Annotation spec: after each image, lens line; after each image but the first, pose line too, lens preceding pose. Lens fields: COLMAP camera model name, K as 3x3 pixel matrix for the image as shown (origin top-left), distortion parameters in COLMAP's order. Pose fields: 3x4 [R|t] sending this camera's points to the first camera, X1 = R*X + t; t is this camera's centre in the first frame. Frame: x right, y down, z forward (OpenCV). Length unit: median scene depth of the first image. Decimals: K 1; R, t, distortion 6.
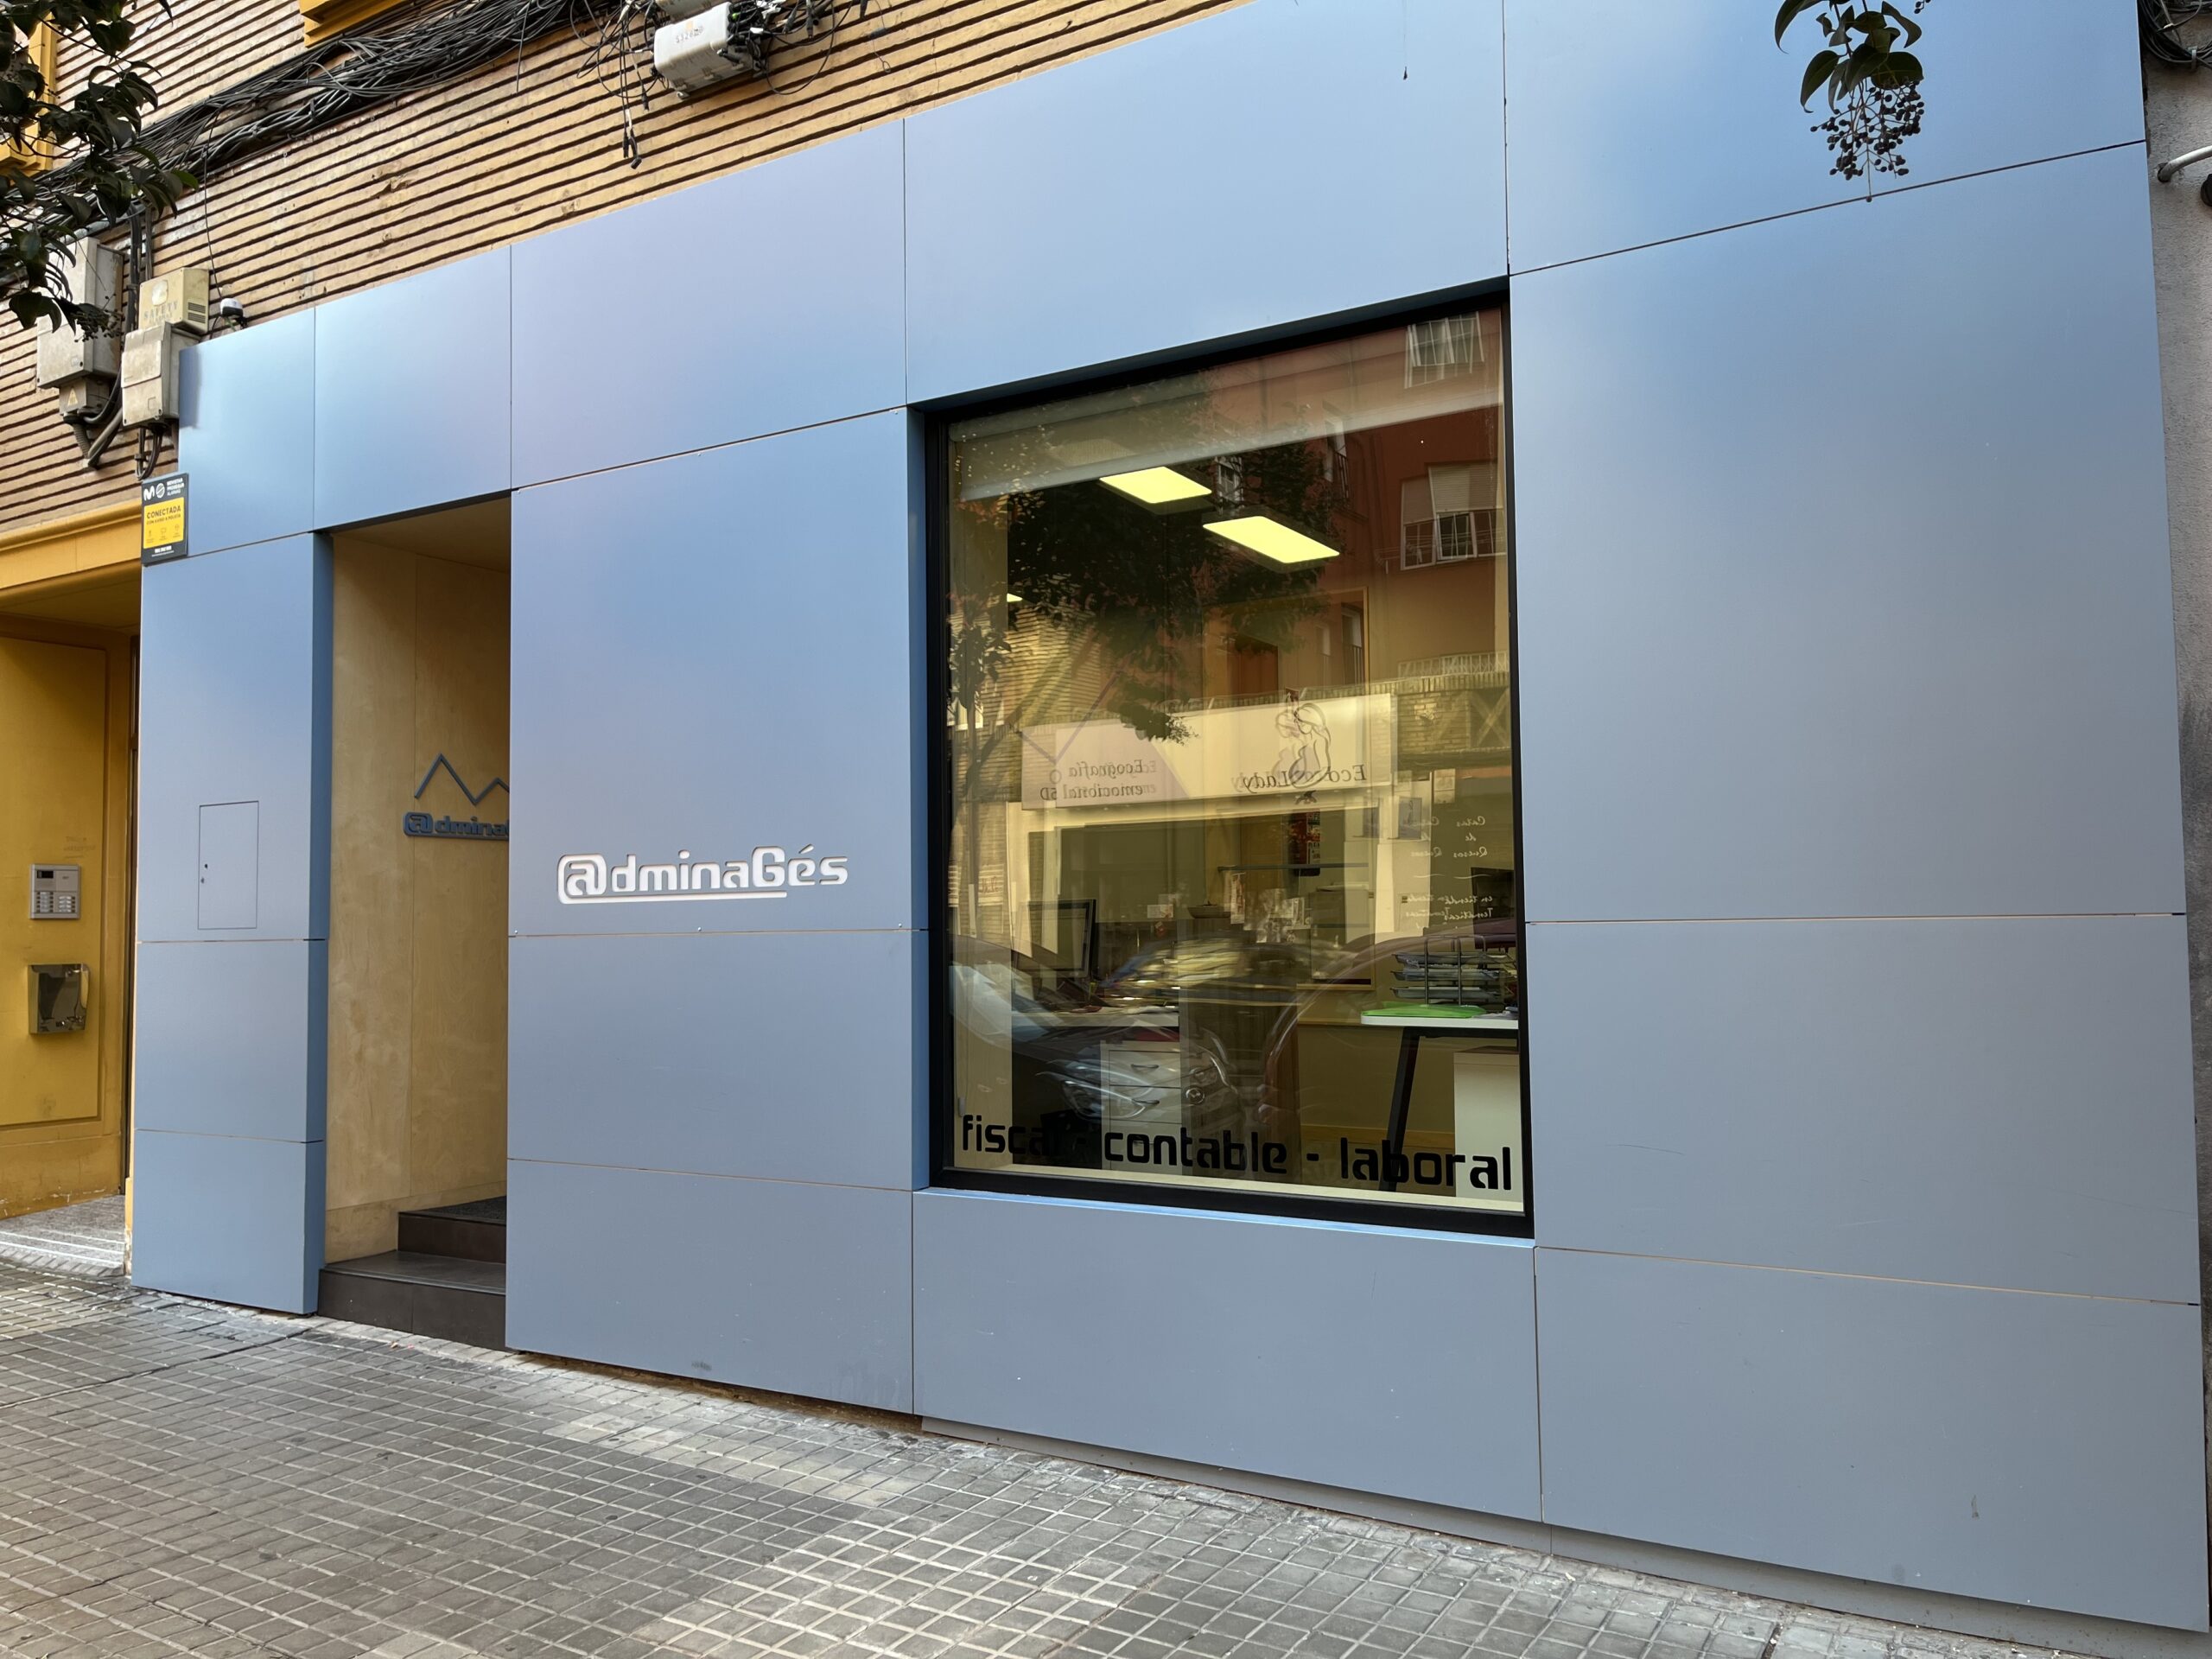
lens RADIAL K [[1651.8, 0, 1106.0], [0, 1651.8, 829.5], [0, 0, 1]] dist [0.078067, -0.103329]
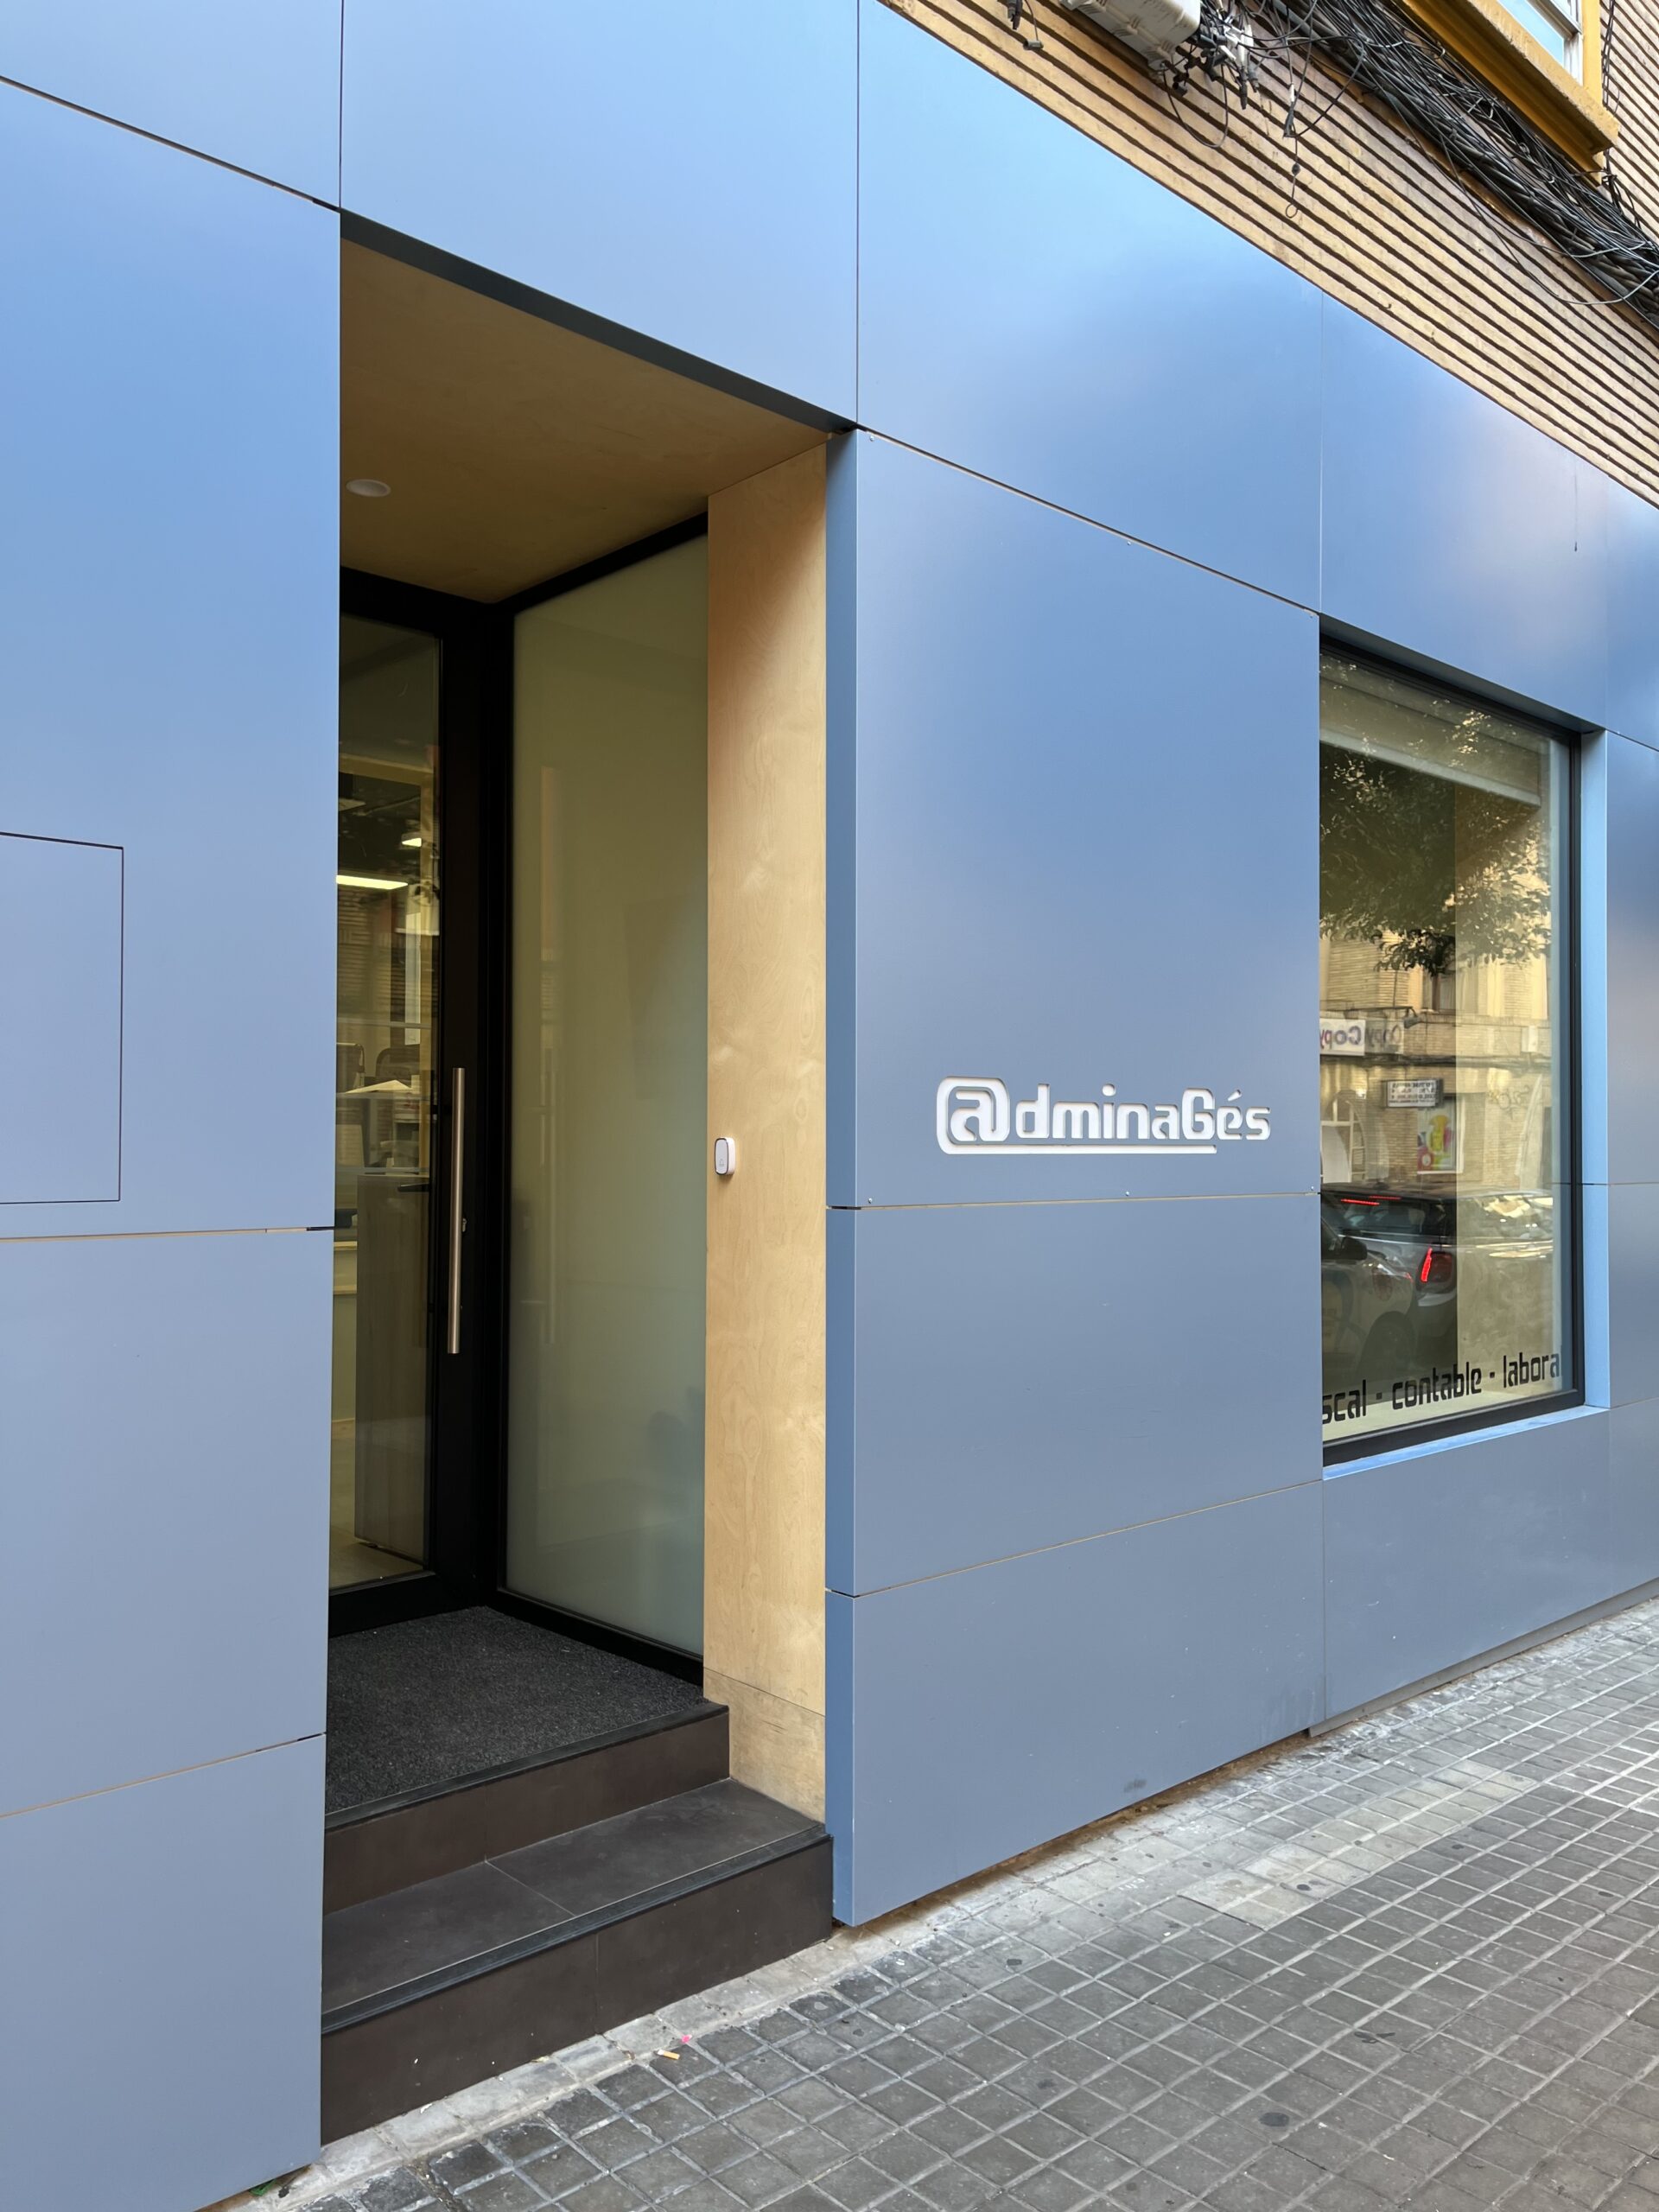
lens RADIAL K [[1672.9, 0, 828.2], [0, 1672.9, 1078.5], [0, 0, 1]] dist [0.039176, -0.007410]
pose [[0.278962, 0.049070, 0.959048, -1.016796], [-0.068116, 0.997189, -0.031209, 0.042510], [-0.957883, -0.056620, 0.281521, 0.943279]]
